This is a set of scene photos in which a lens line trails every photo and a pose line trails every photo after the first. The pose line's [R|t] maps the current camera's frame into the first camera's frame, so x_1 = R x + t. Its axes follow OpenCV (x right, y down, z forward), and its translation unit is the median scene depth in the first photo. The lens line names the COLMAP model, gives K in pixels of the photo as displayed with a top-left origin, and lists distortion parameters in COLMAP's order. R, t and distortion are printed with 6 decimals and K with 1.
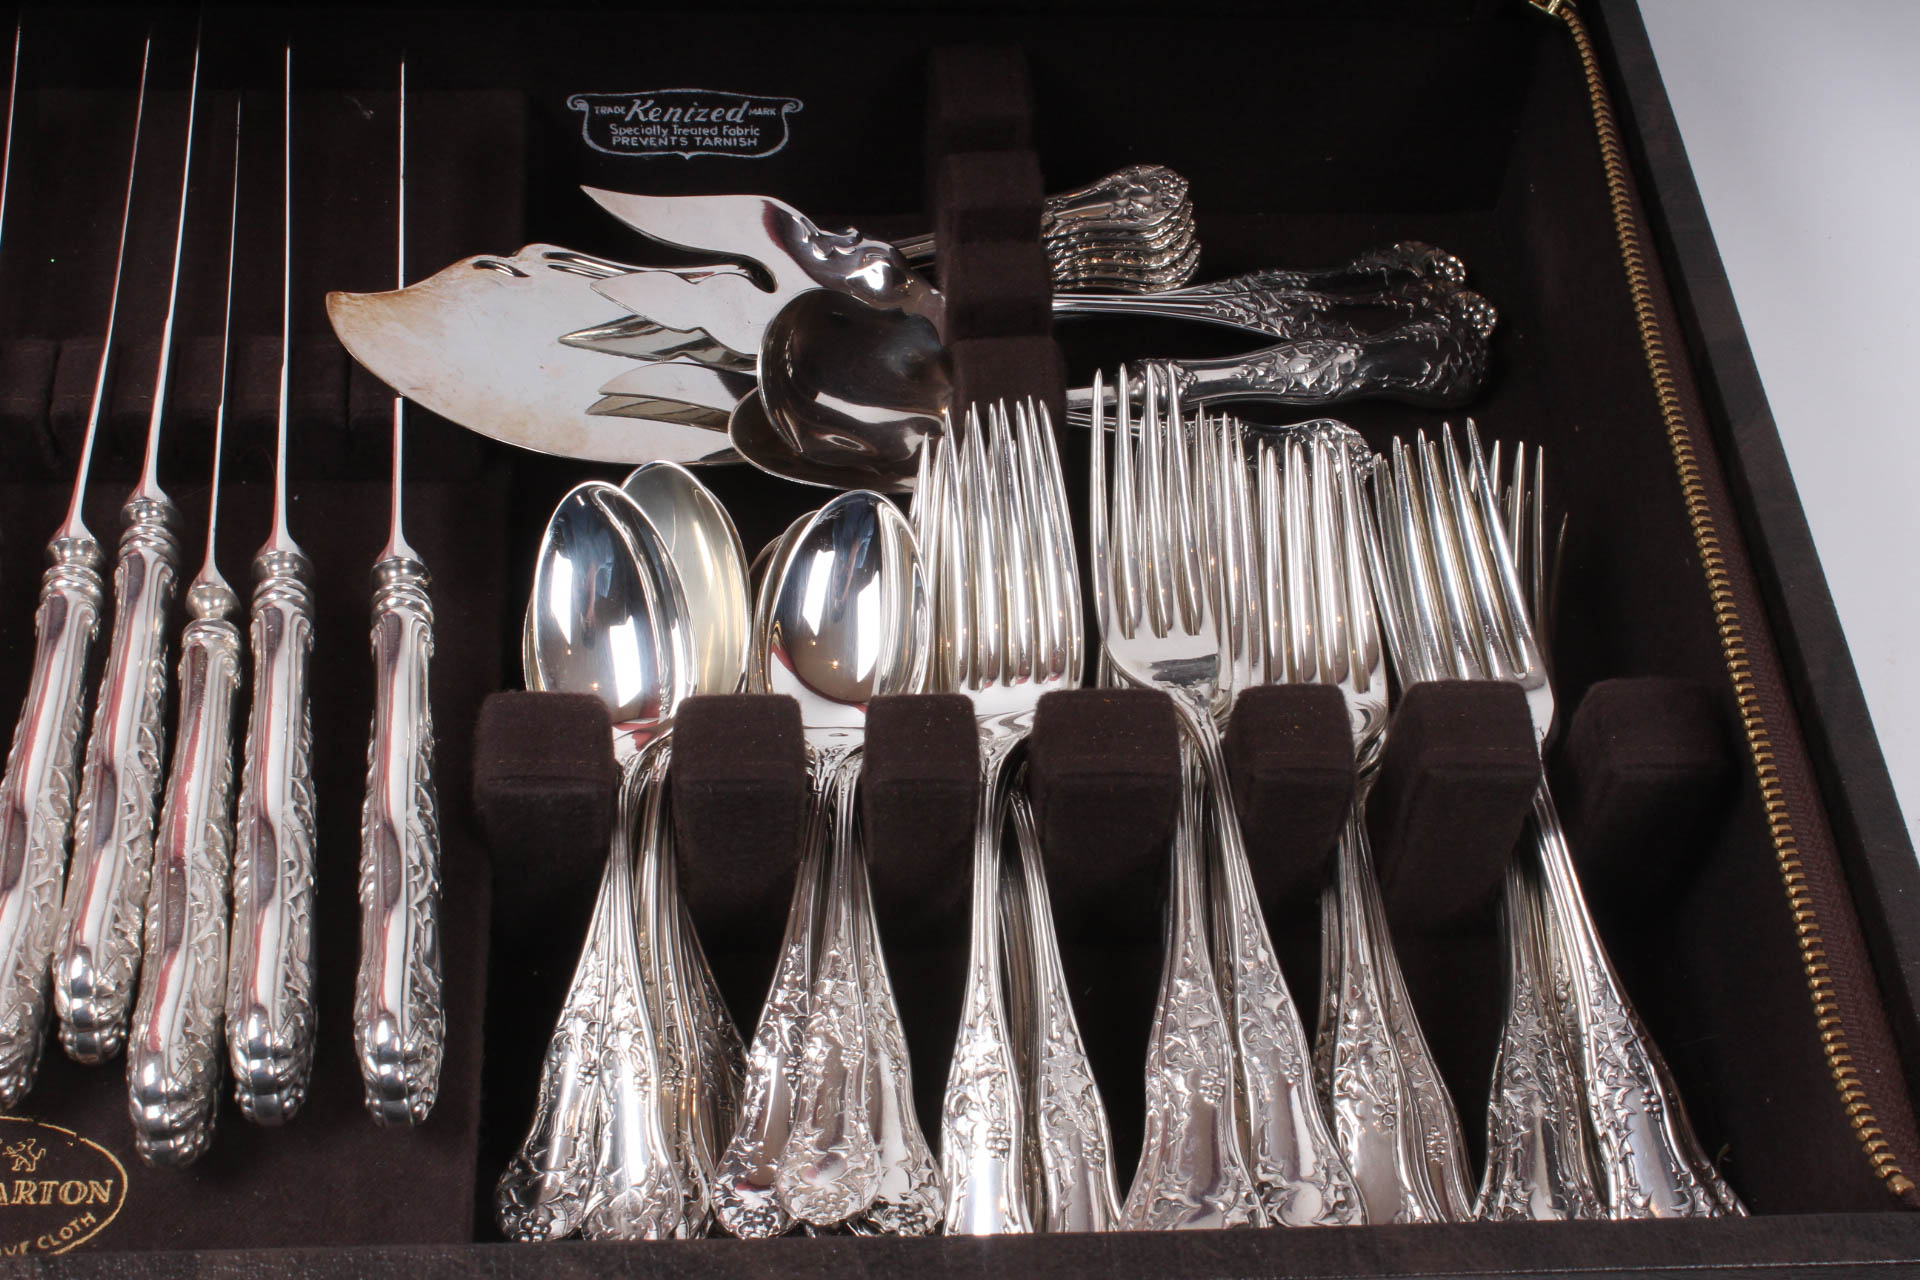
lens RADIAL K [[2818.6, 0, 961.7], [0, 2818.6, 643.4], [0, 0, 1]] dist [-0.013656, 0.017788]
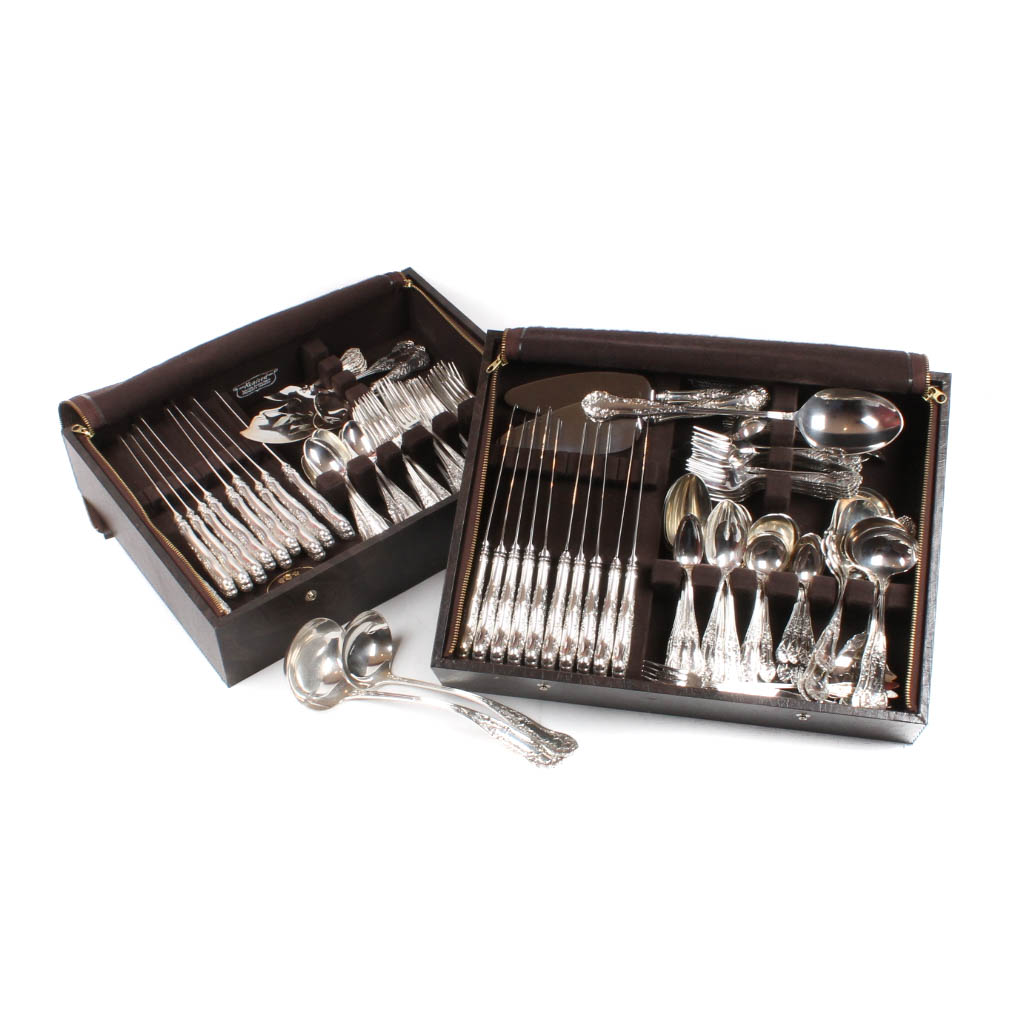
lens RADIAL K [[2068.1, 0, 516.5], [0, 2068.1, 516.5], [0, 0, 1]] dist [-0.032793, -0.083523]
pose [[0.839136, -0.443353, 0.315102, -0.933877], [0.473823, 0.880314, -0.023205, 0.297565], [-0.267101, 0.168775, 0.948774, -2.369208]]
